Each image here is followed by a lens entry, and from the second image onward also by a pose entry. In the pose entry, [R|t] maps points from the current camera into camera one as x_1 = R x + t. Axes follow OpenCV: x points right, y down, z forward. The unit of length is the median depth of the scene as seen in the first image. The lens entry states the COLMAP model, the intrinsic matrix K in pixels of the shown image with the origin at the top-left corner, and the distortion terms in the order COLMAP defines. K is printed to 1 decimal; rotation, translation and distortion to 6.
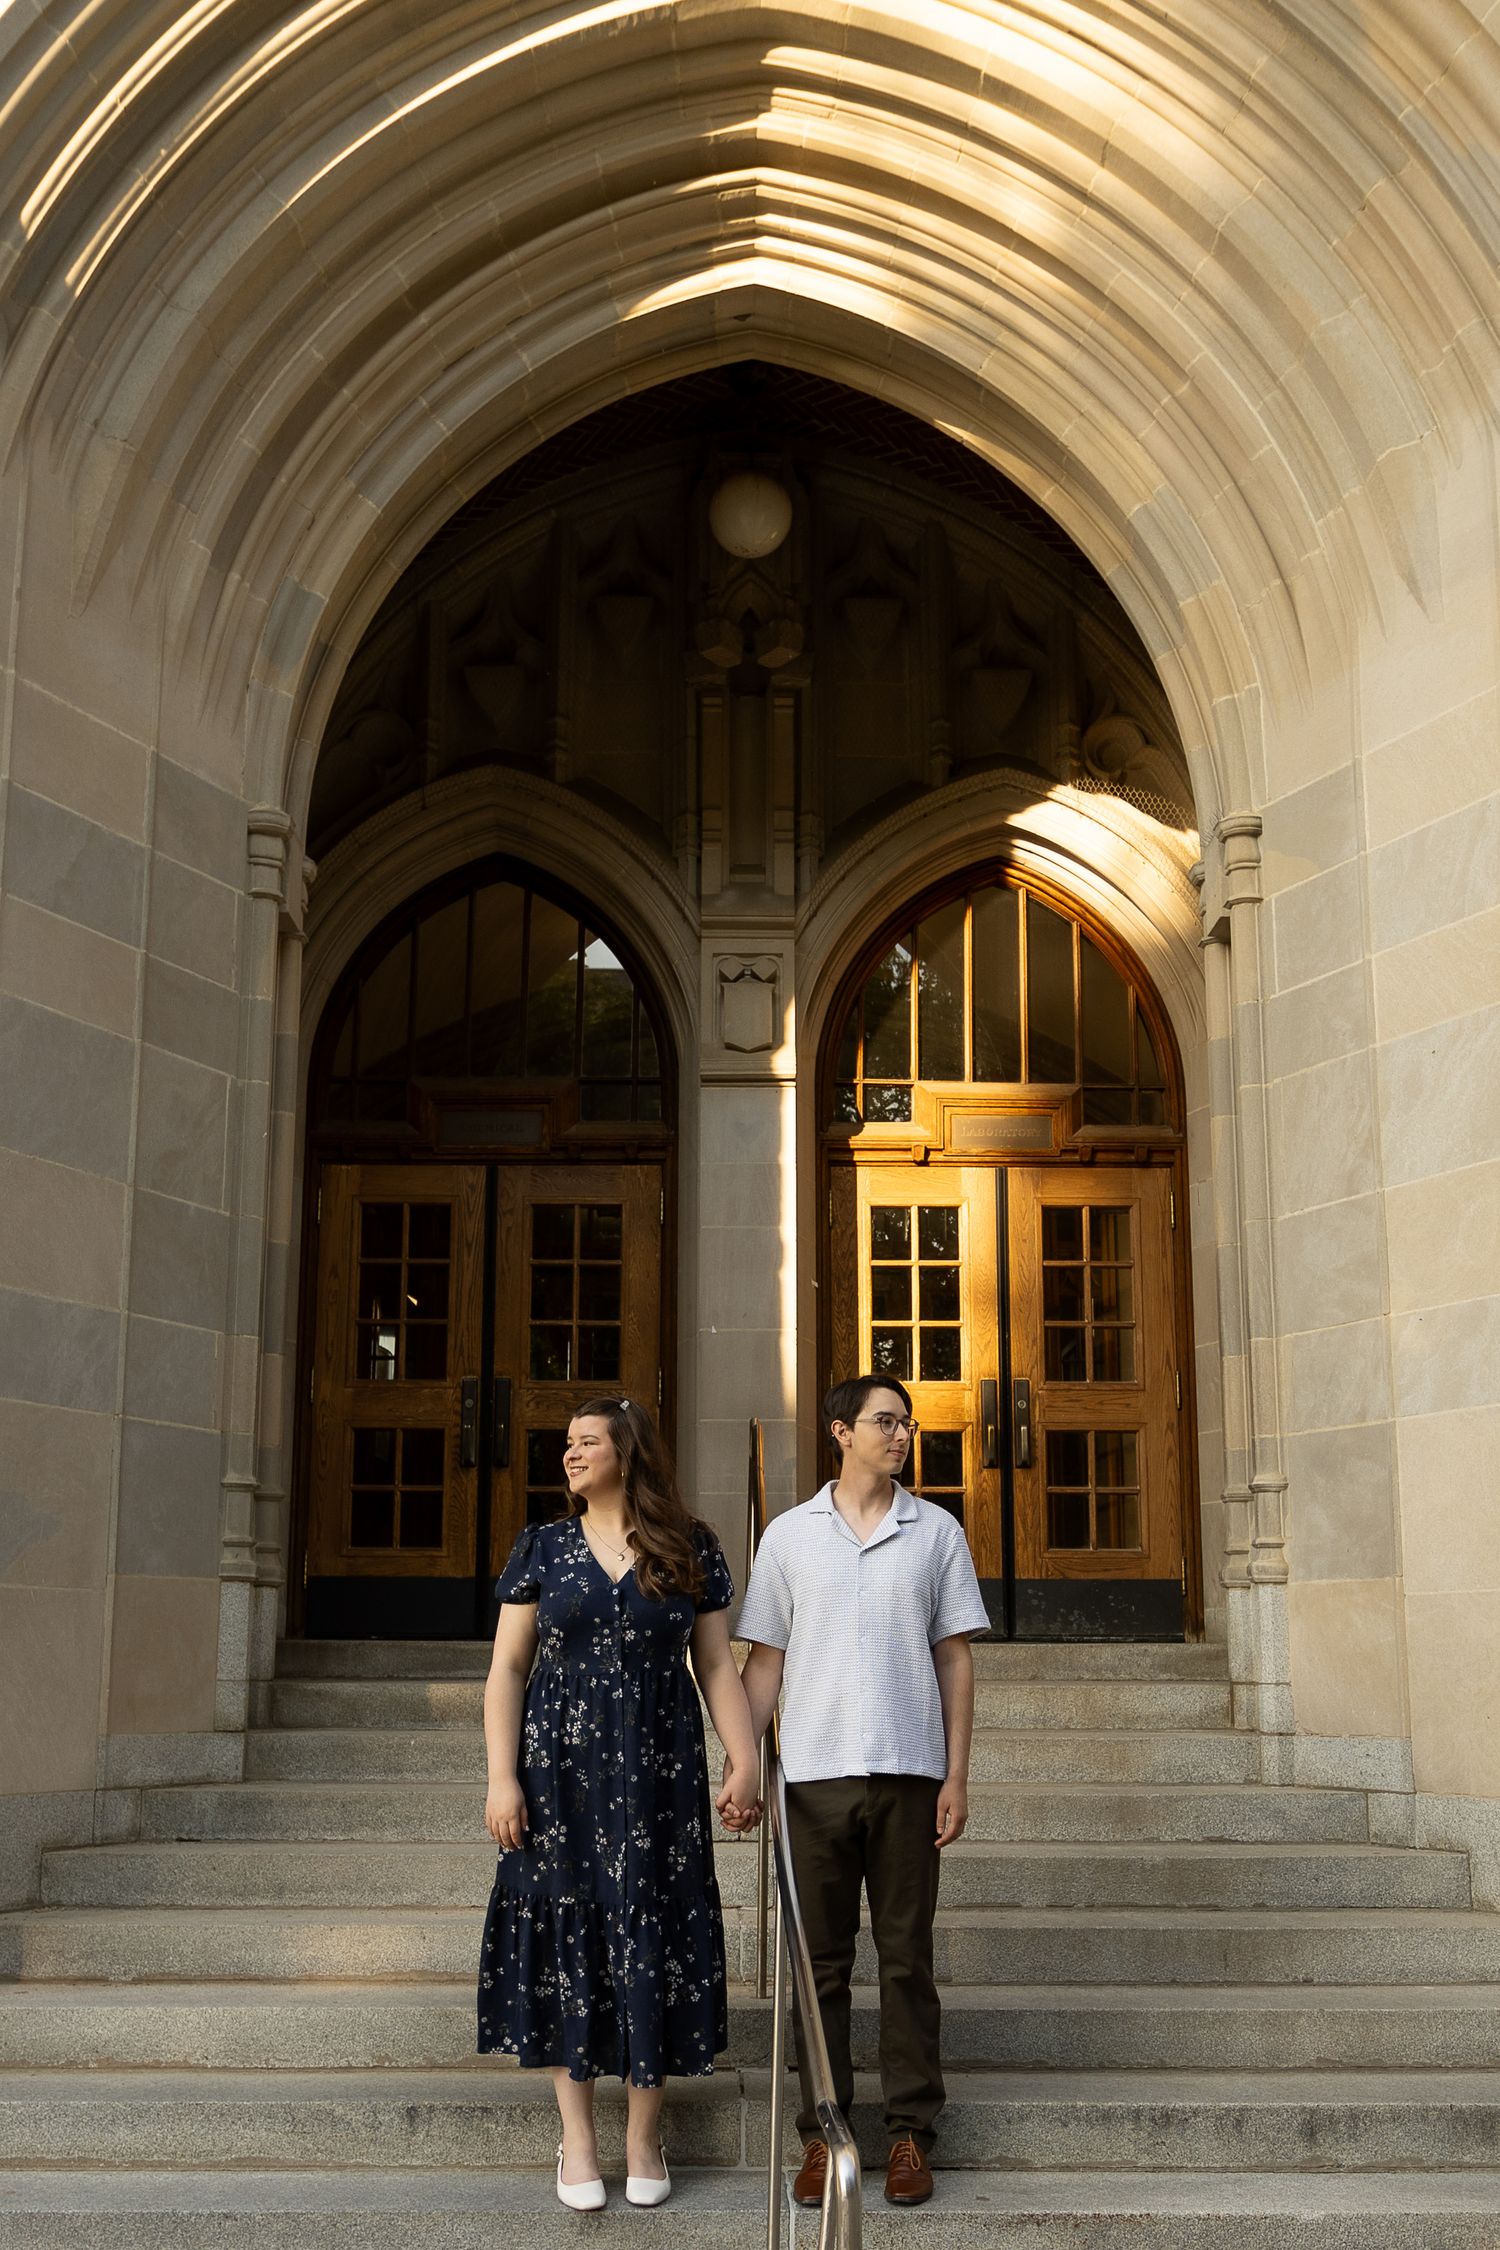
lens RADIAL K [[2711.2, 0, 941.9], [0, 2711.2, 1208.1], [0, 0, 1]] dist [0.012136, -0.010426]
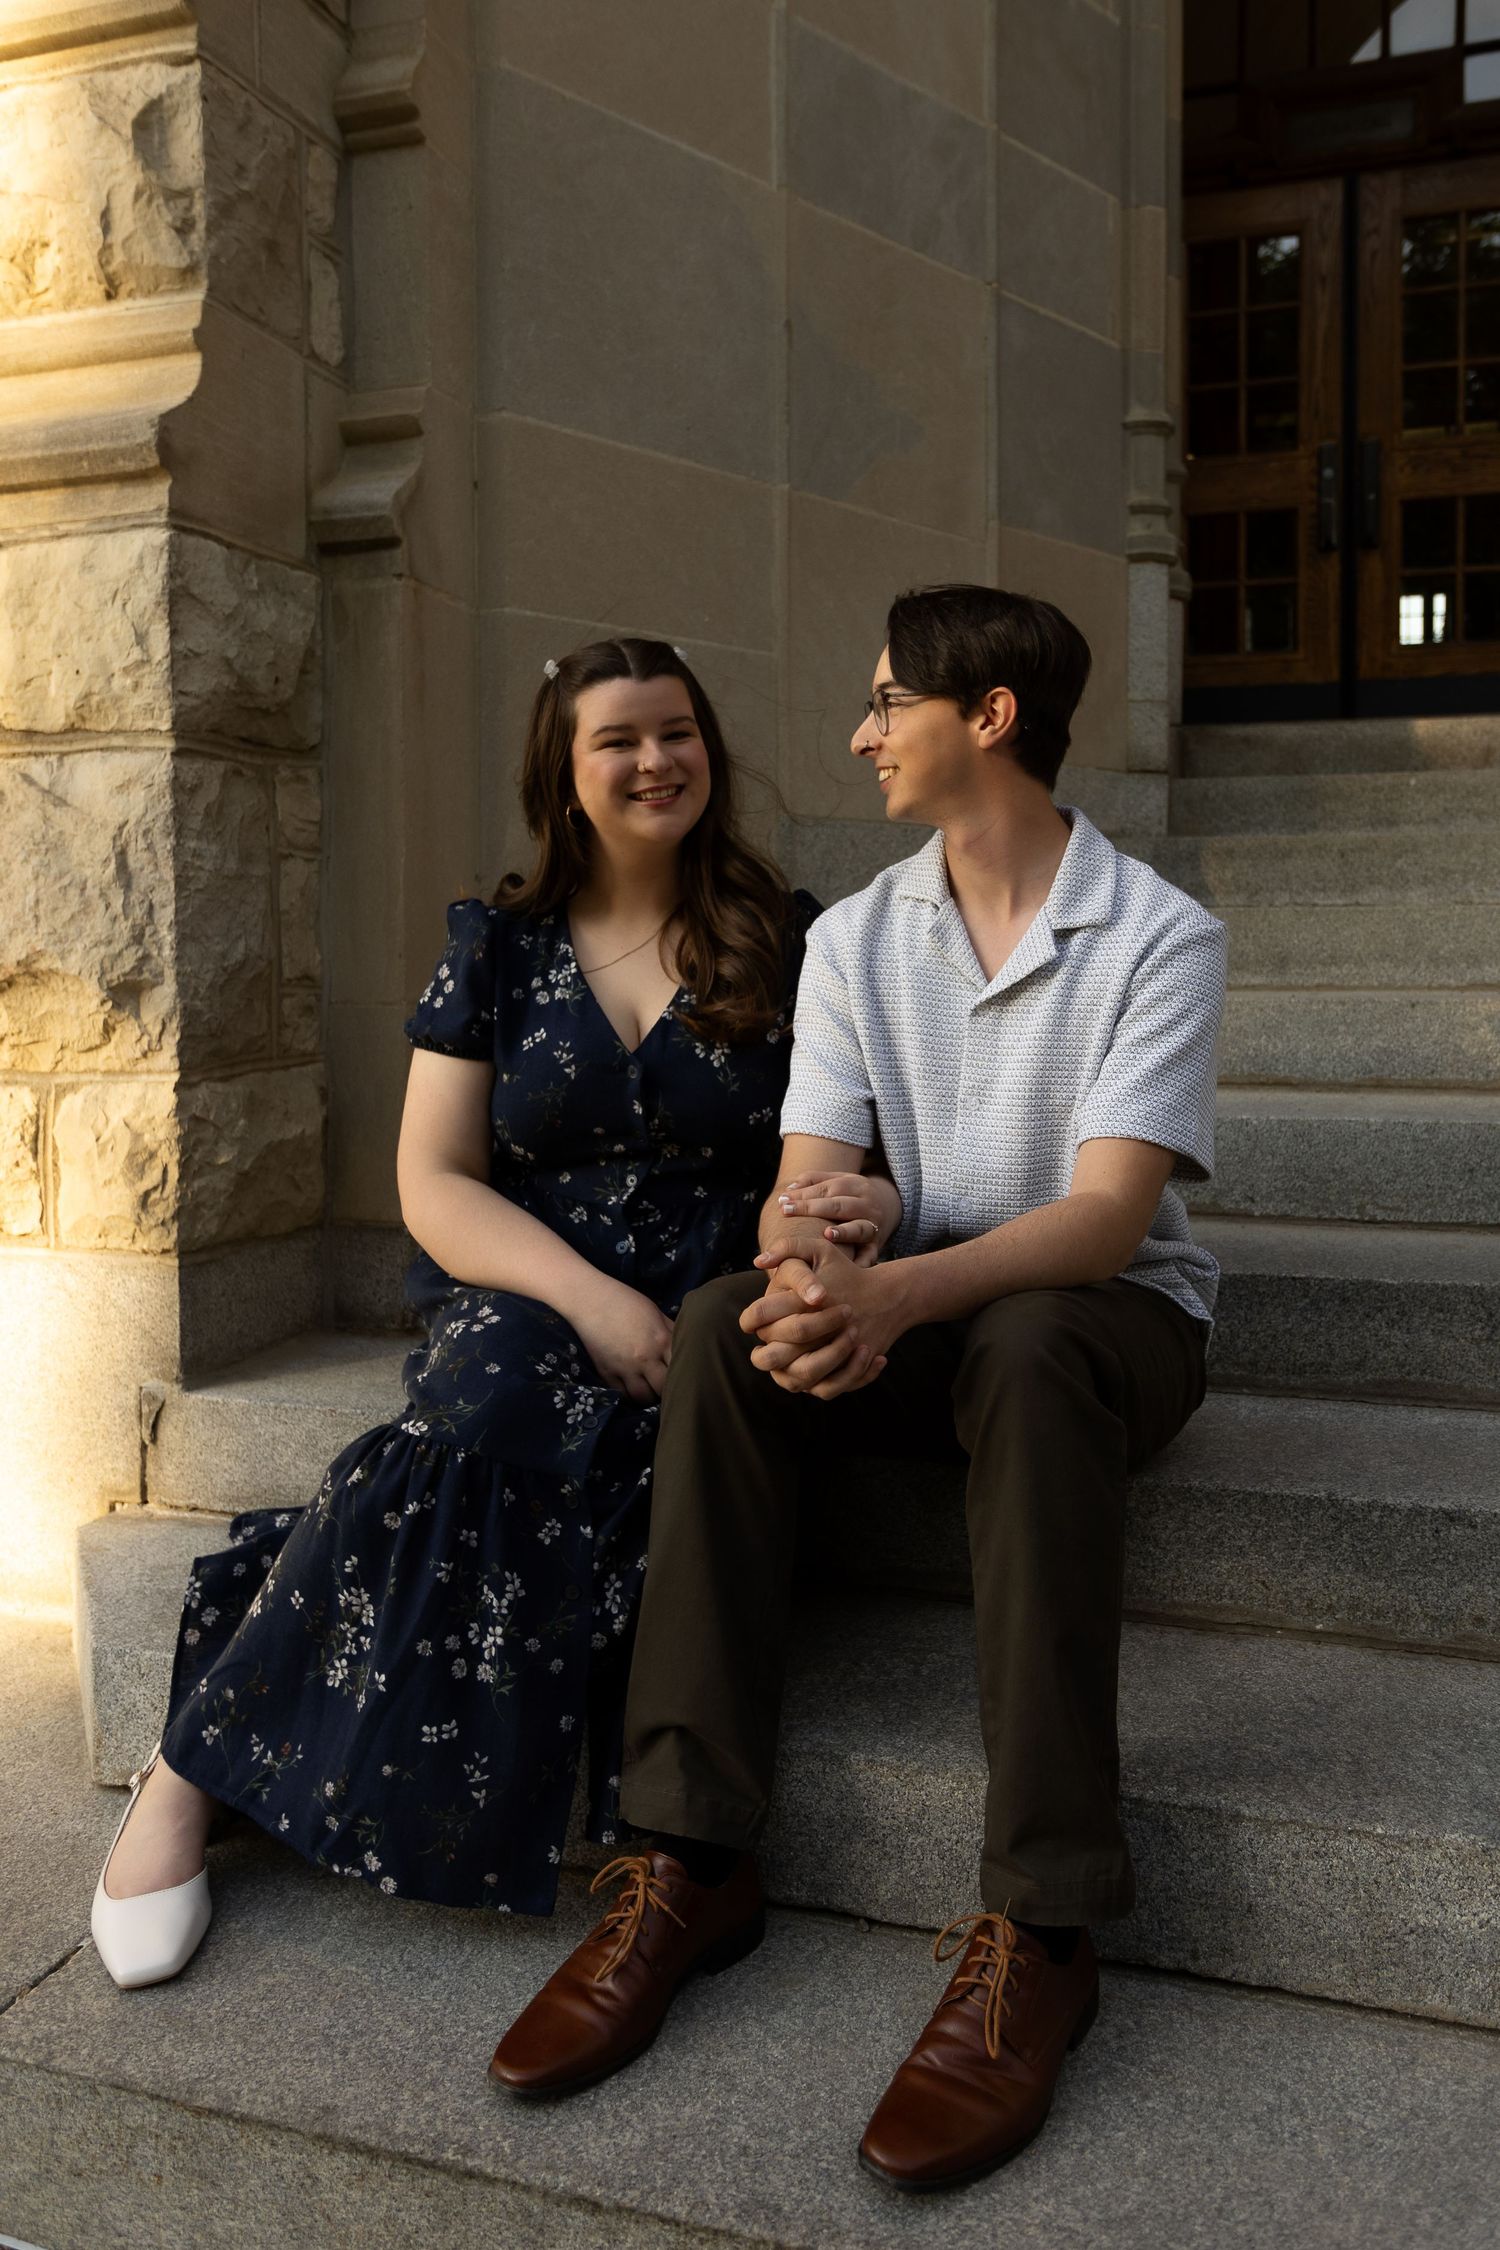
lens RADIAL K [[1465.2, 0, 750.0], [0, 1465.2, 1125.0], [0, 0, 1]] dist [-0.000968, -0.000131]
pose [[0.945130, 0.015851, -0.326310, -0.230990], [0.058762, 0.974284, 0.217525, 0.190660], [0.321367, -0.224764, 0.919894, 0.582504]]
